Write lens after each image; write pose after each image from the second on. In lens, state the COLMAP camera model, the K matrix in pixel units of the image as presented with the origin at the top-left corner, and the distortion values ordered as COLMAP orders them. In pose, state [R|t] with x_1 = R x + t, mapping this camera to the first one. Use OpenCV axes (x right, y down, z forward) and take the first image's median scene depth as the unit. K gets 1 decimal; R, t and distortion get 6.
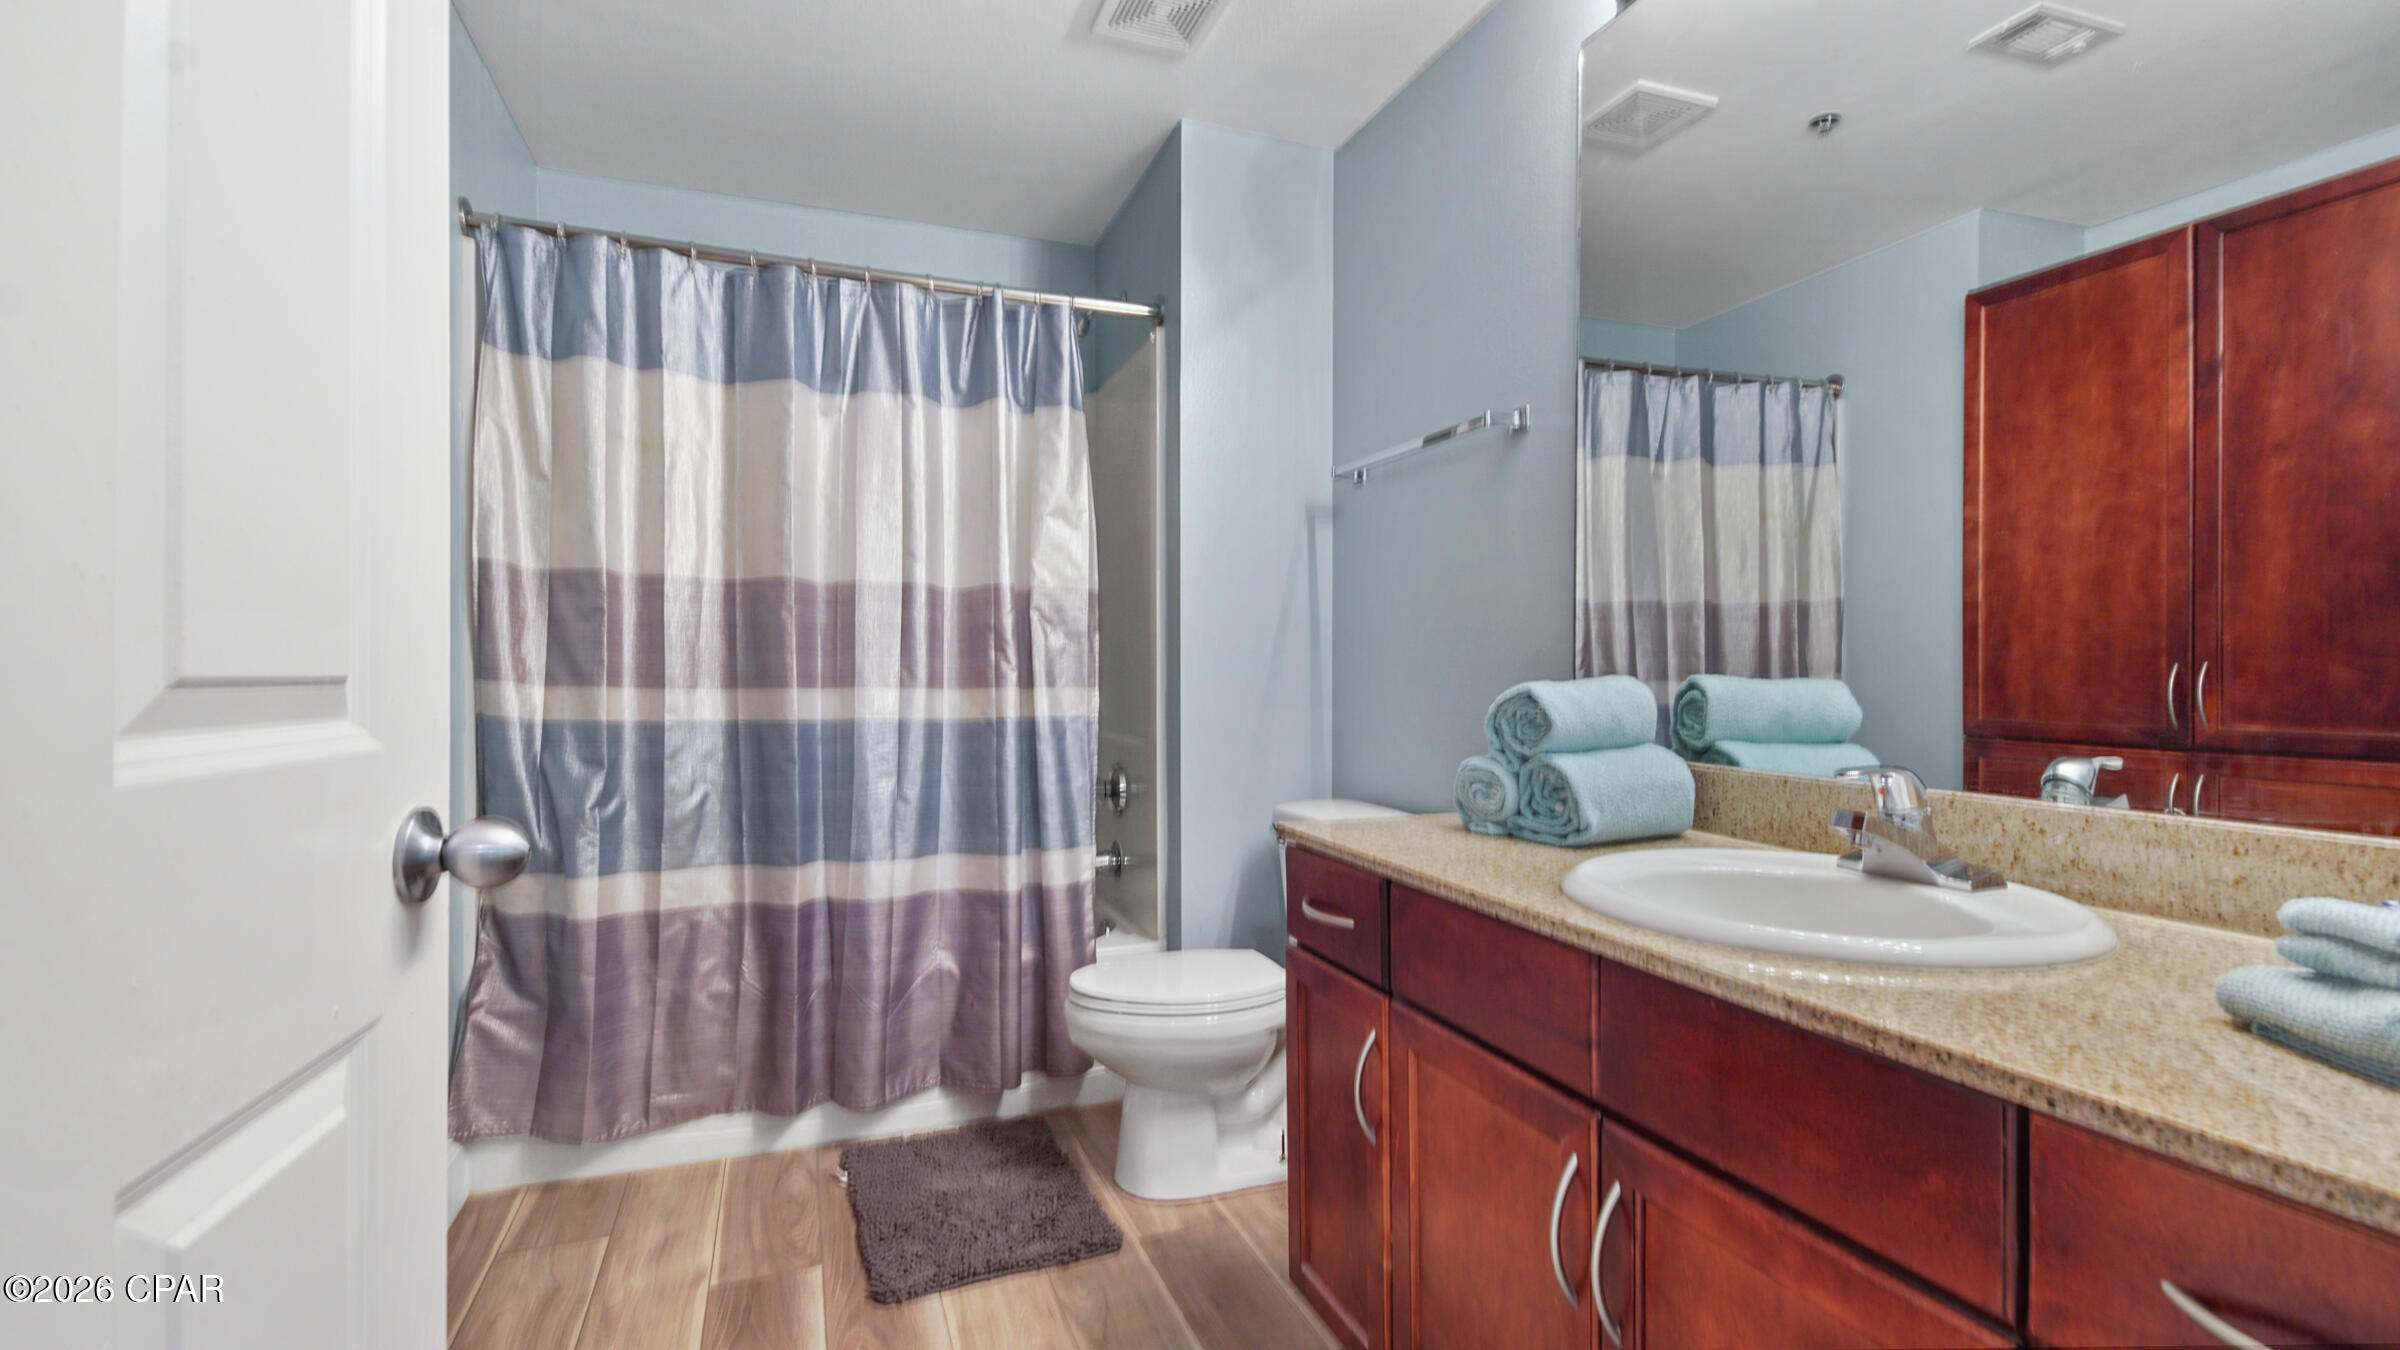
lens RADIAL K [[1068.8, 0, 1205.8], [0, 1068.8, 681.1], [0, 0, 1]] dist [0.038320, -0.023007]
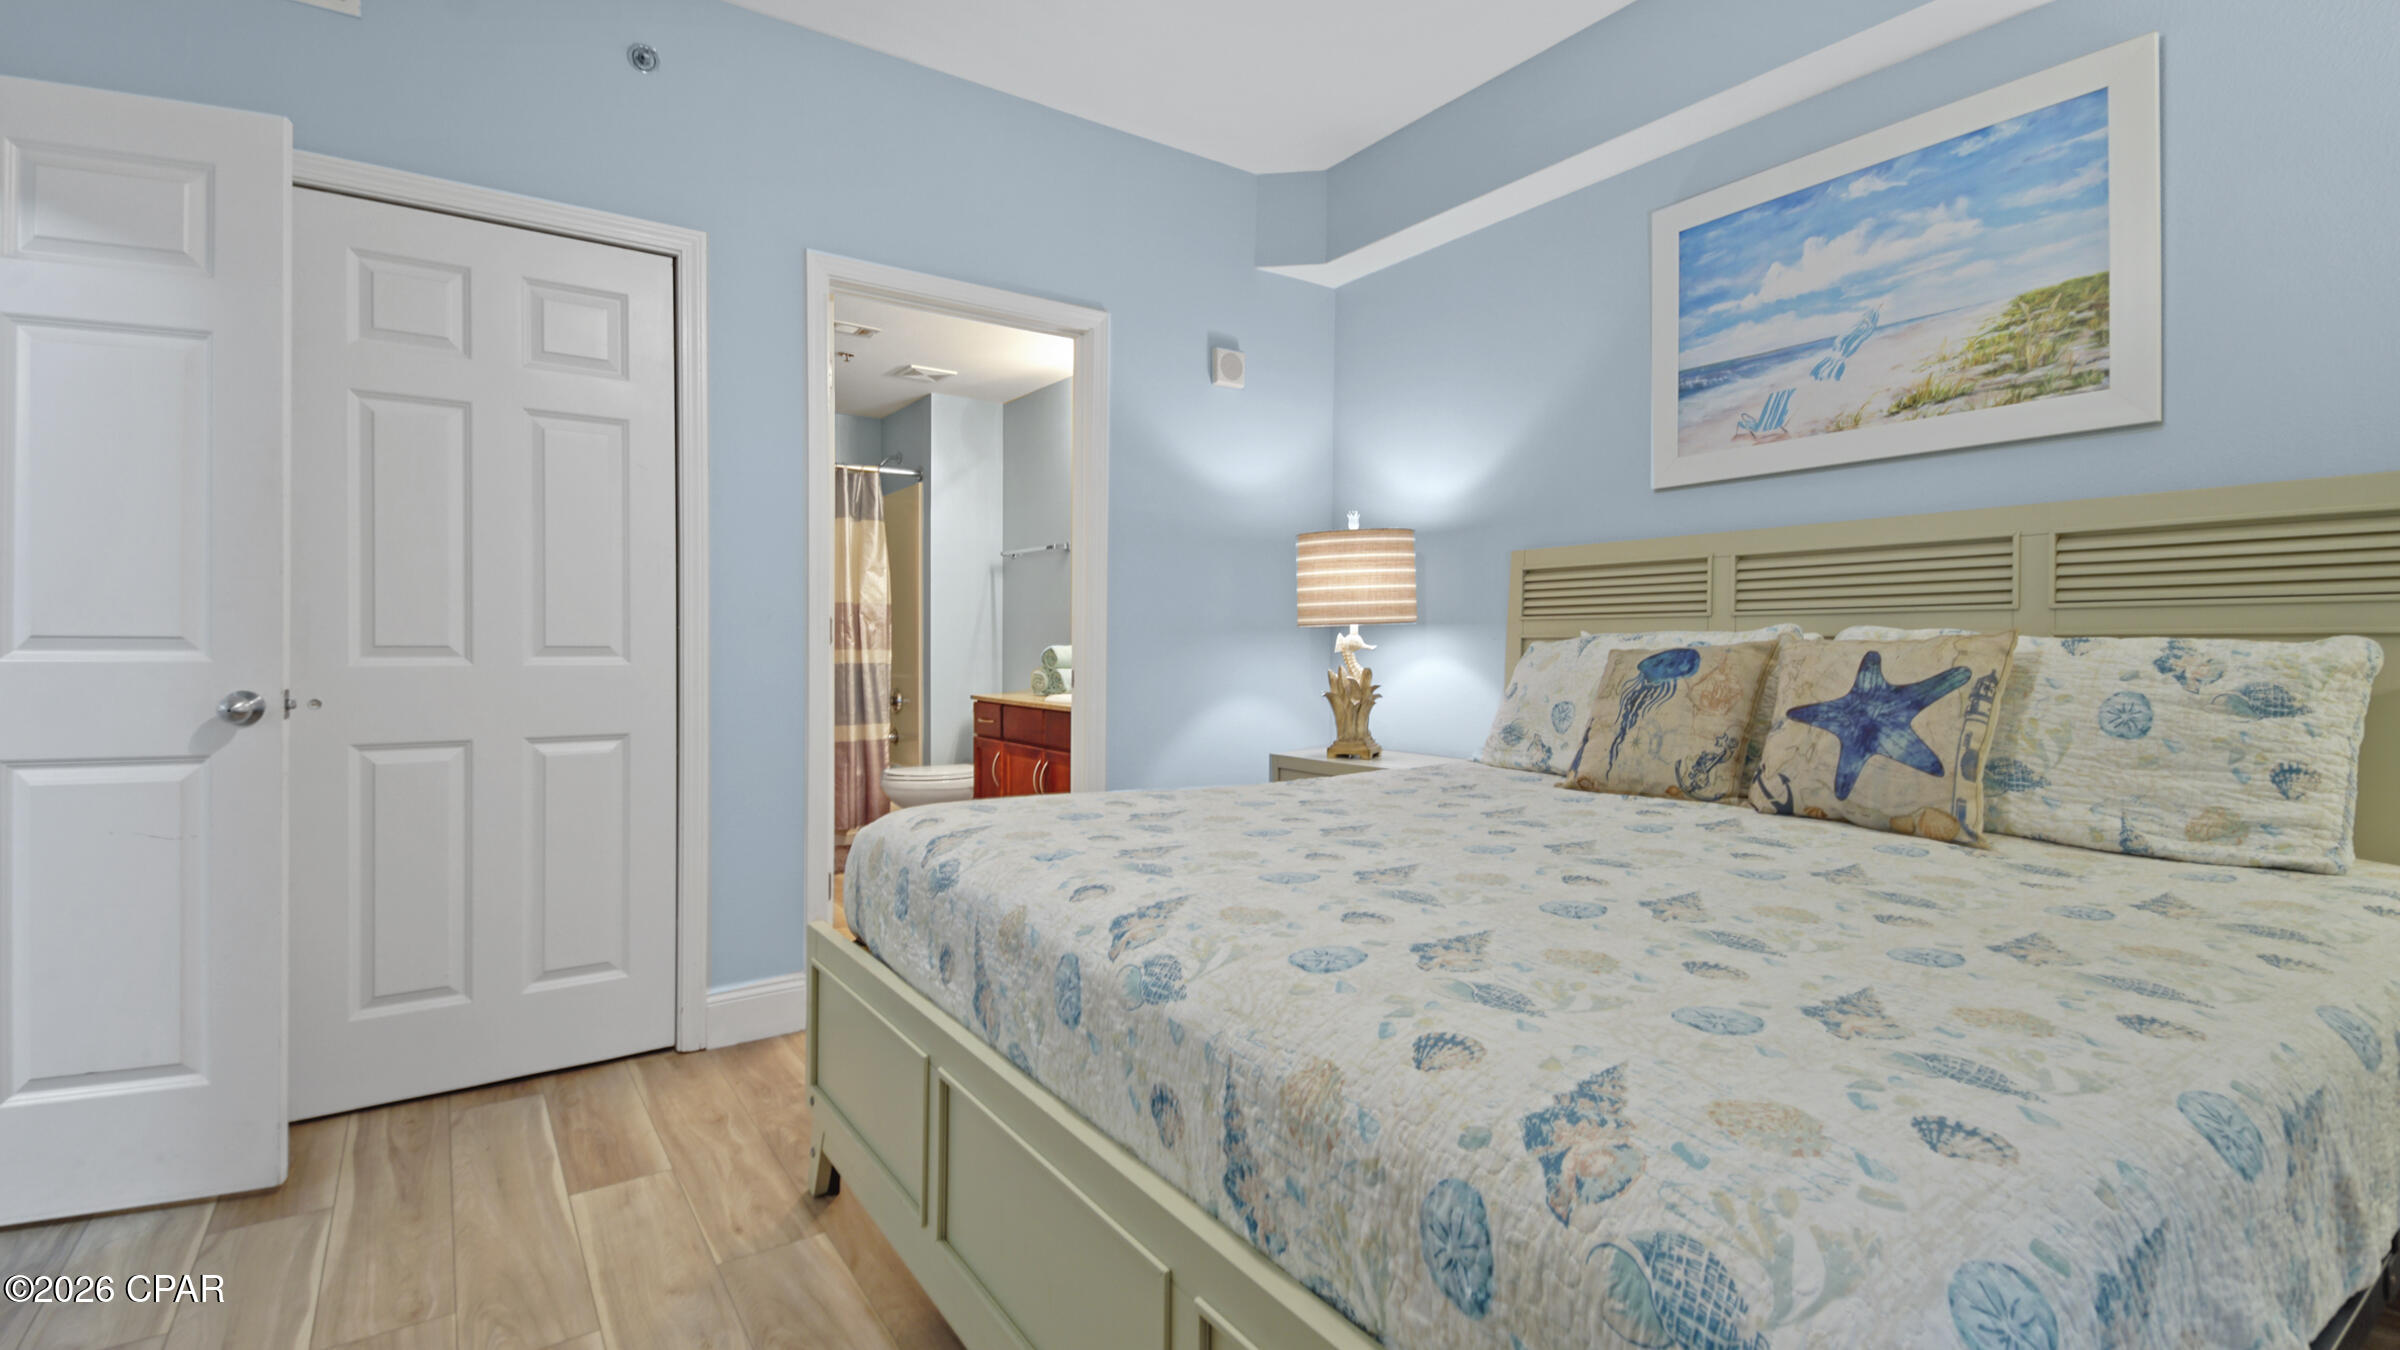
lens RADIAL K [[1049.6, 0, 1197.2], [0, 1049.6, 673.2], [0, 0, 1]] dist [0.031087, -0.023195]
pose [[0.970228, -0.000136, 0.242192, -0.016562], [-0.003627, 0.999880, 0.015094, 0.020202], [-0.242165, -0.015523, 0.970111, -1.232476]]
